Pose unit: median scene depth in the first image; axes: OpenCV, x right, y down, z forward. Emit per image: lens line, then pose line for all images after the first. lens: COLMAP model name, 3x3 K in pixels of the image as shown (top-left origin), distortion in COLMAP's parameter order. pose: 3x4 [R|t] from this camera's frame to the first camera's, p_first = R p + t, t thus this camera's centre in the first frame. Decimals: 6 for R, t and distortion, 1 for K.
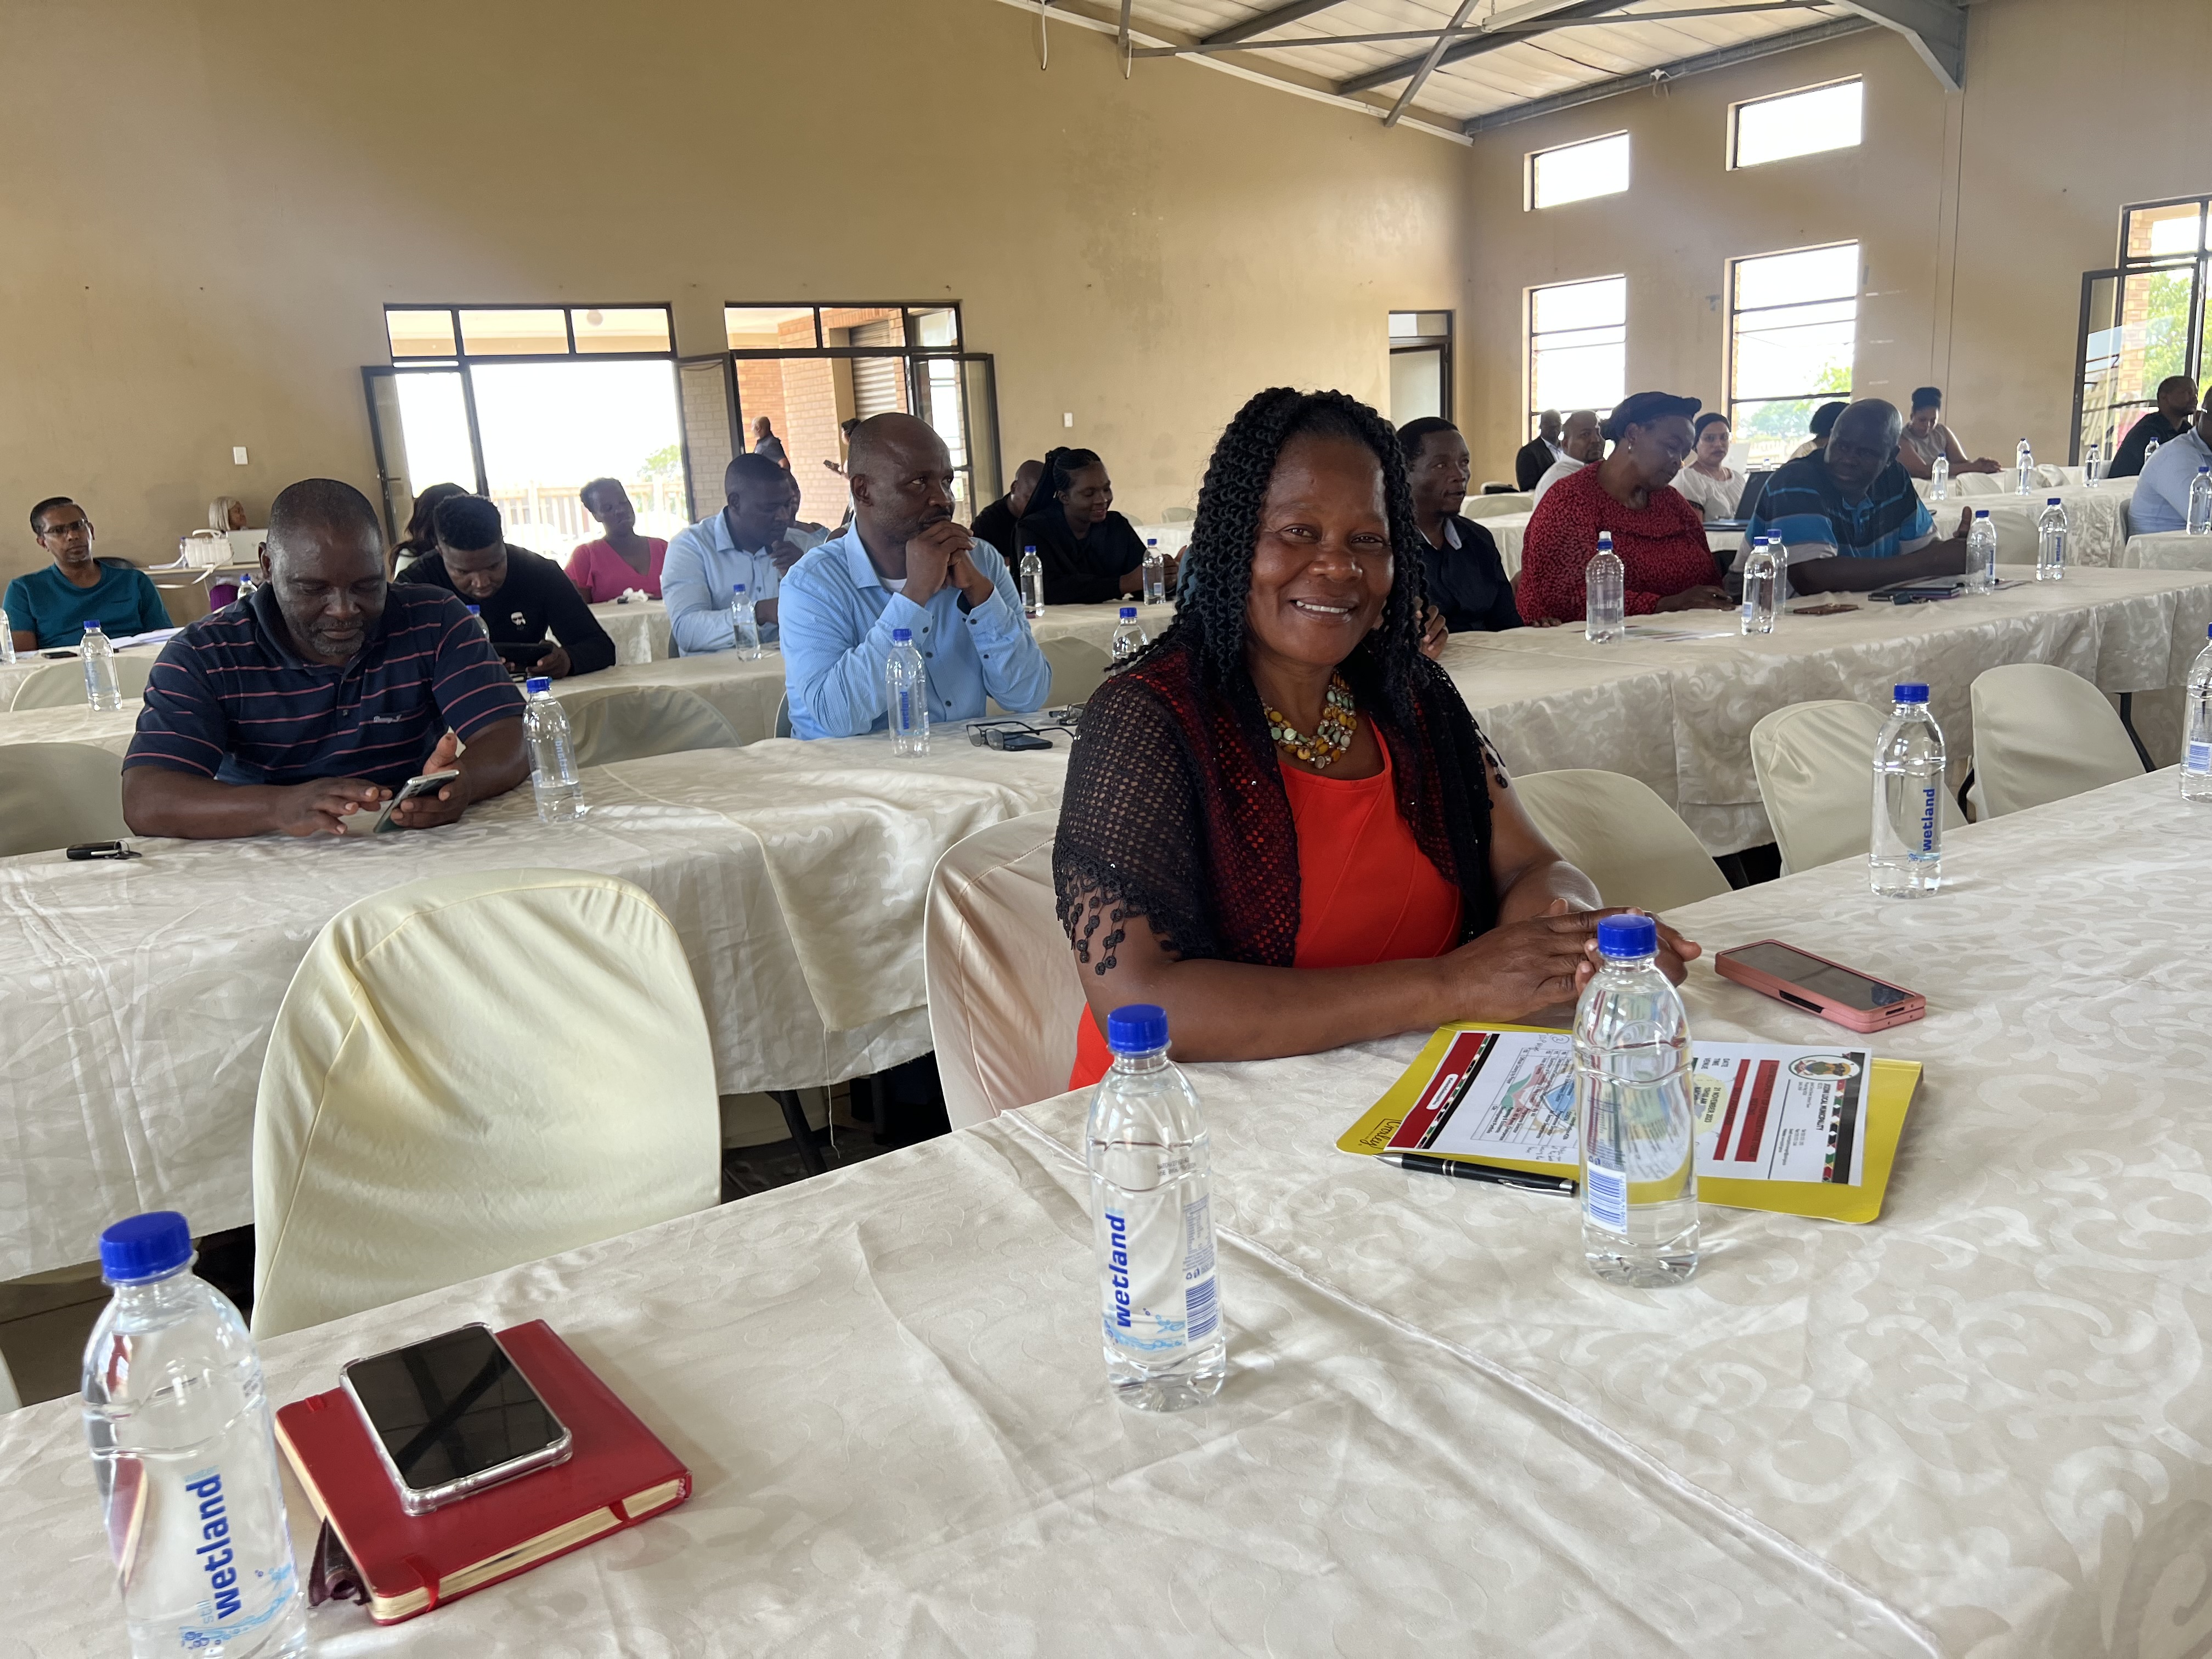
lens RADIAL K [[1679.2, 0, 1116.4], [0, 1679.2, 826.4], [0, 0, 1]] dist [0.044468, -0.054661]
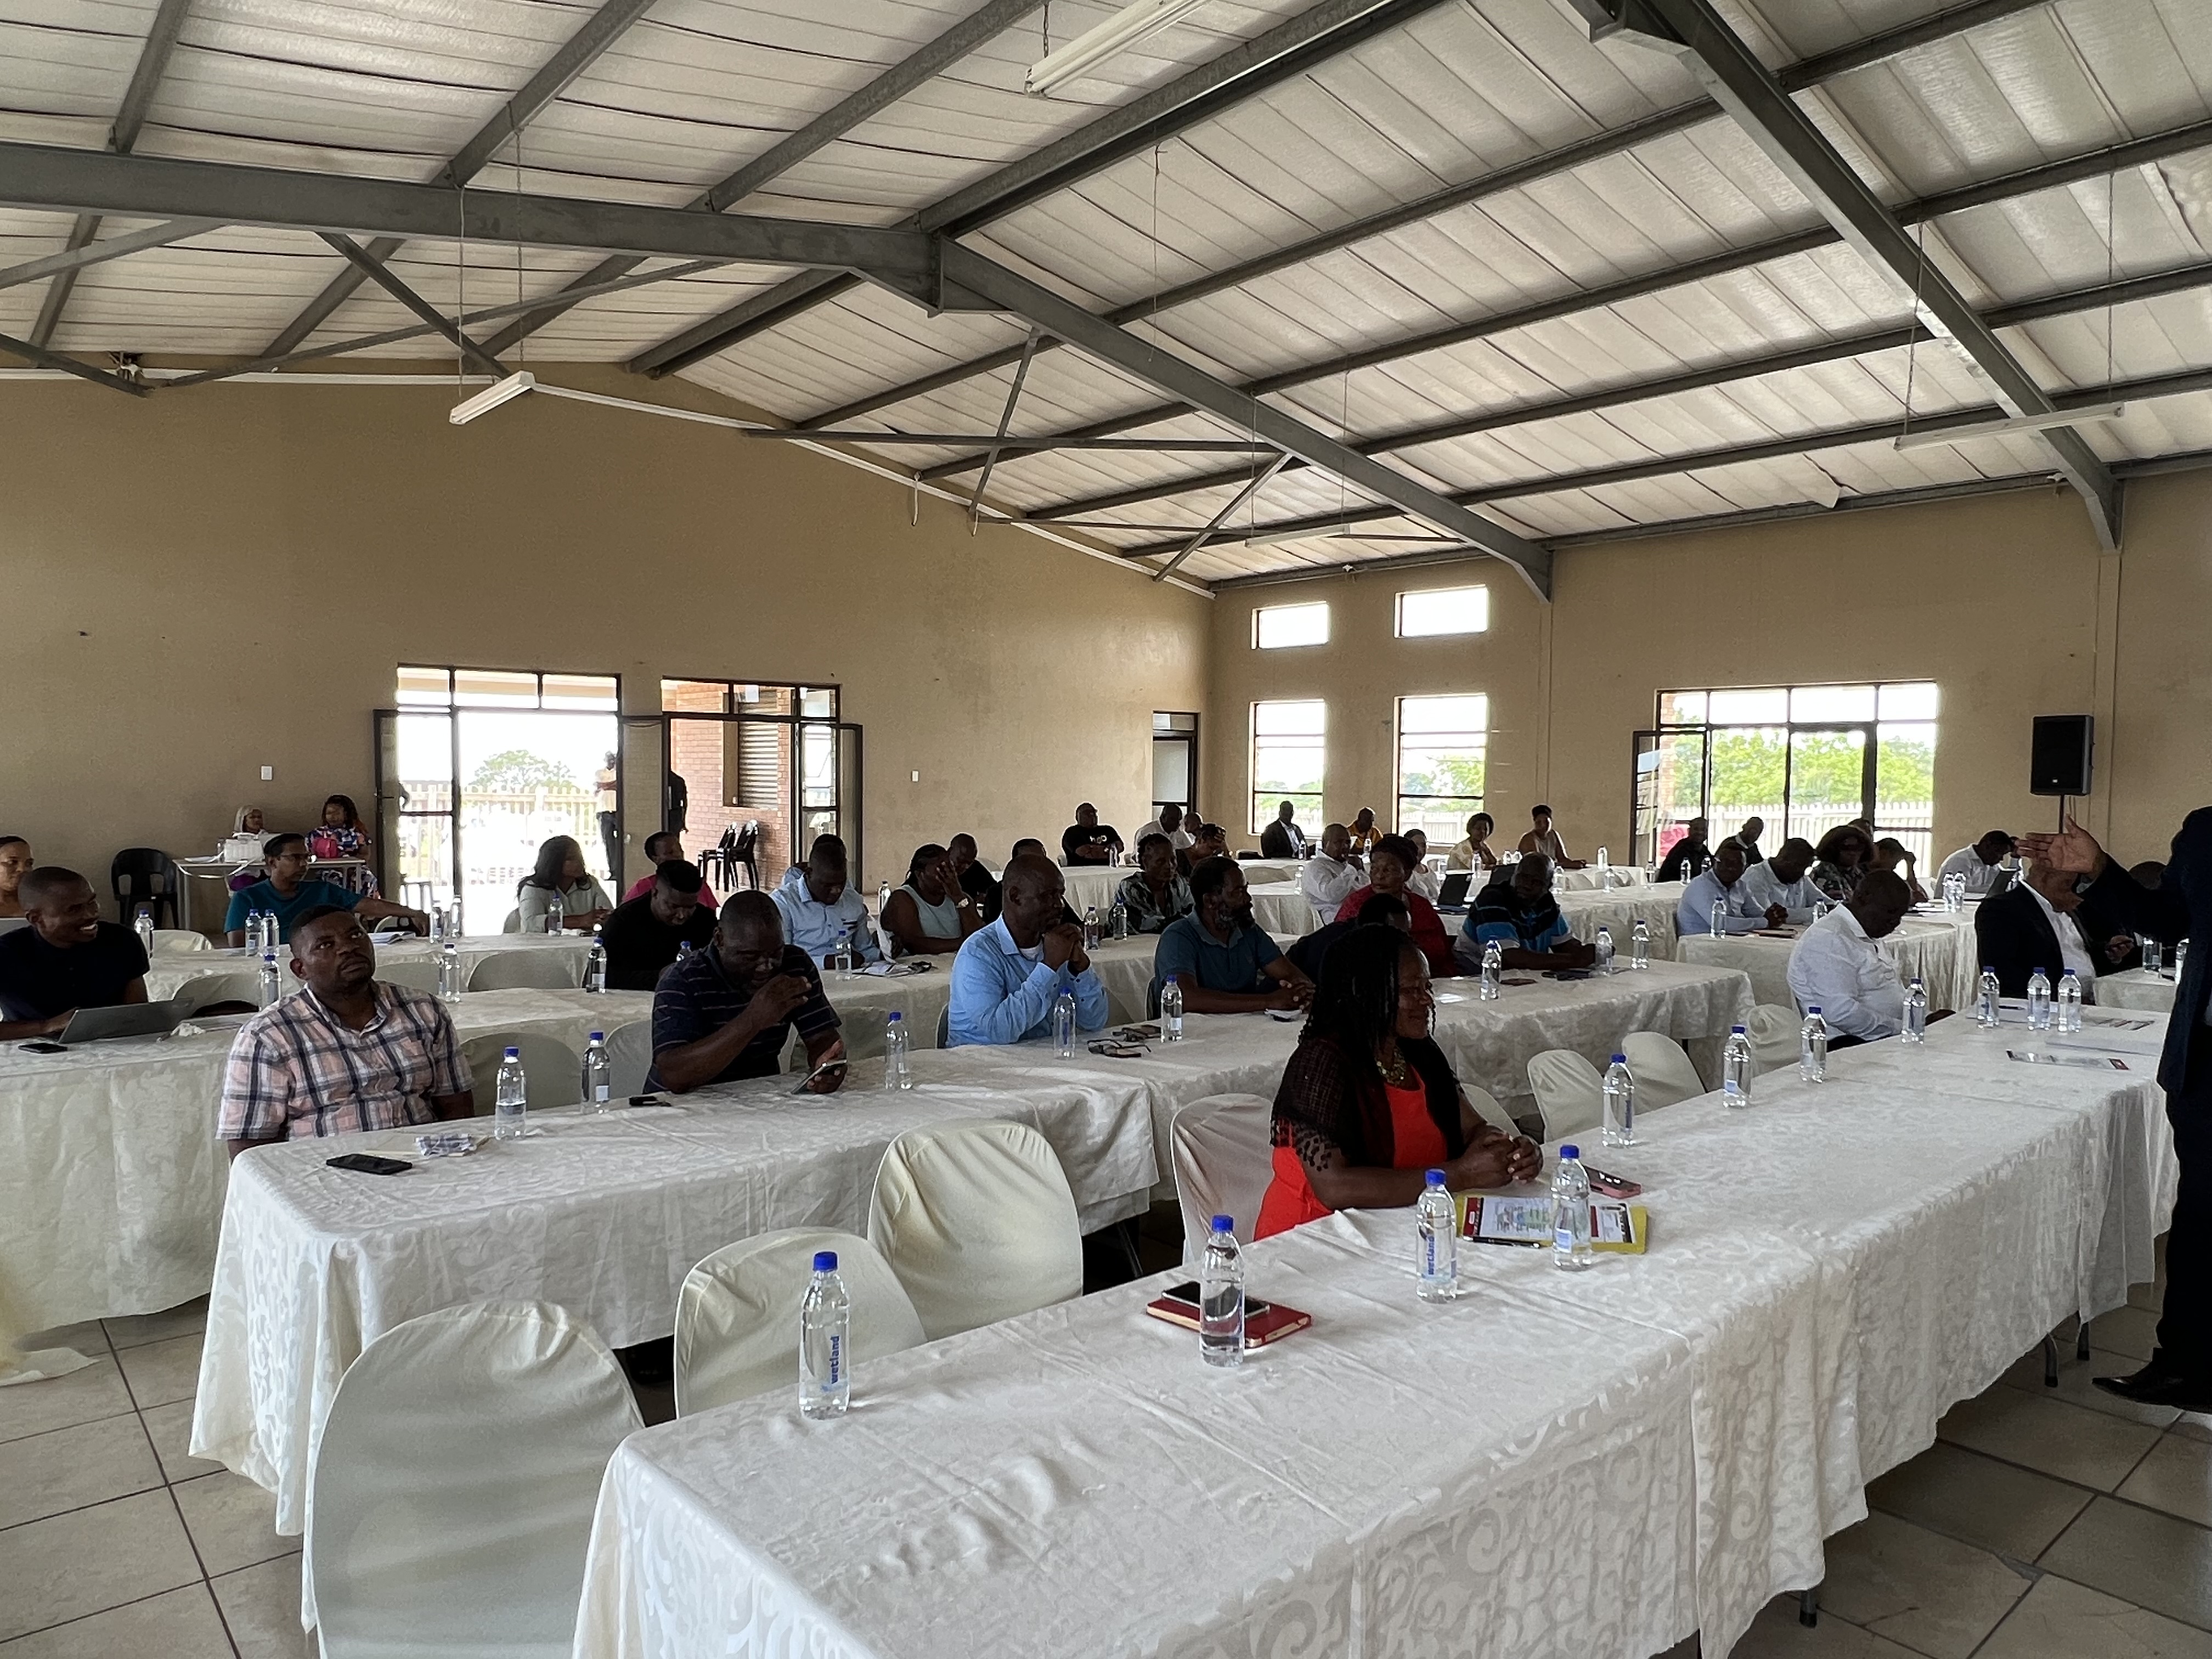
lens RADIAL K [[1426.7, 0, 1106.0], [0, 1426.7, 829.5], [0, 0, 1]] dist [-0.002411, 0.000503]
pose [[0.985618, 0.059821, 0.158046, -0.401425], [-0.029554, 0.981853, -0.187325, 0.000696], [-0.166384, 0.179960, 0.969500, -0.610508]]
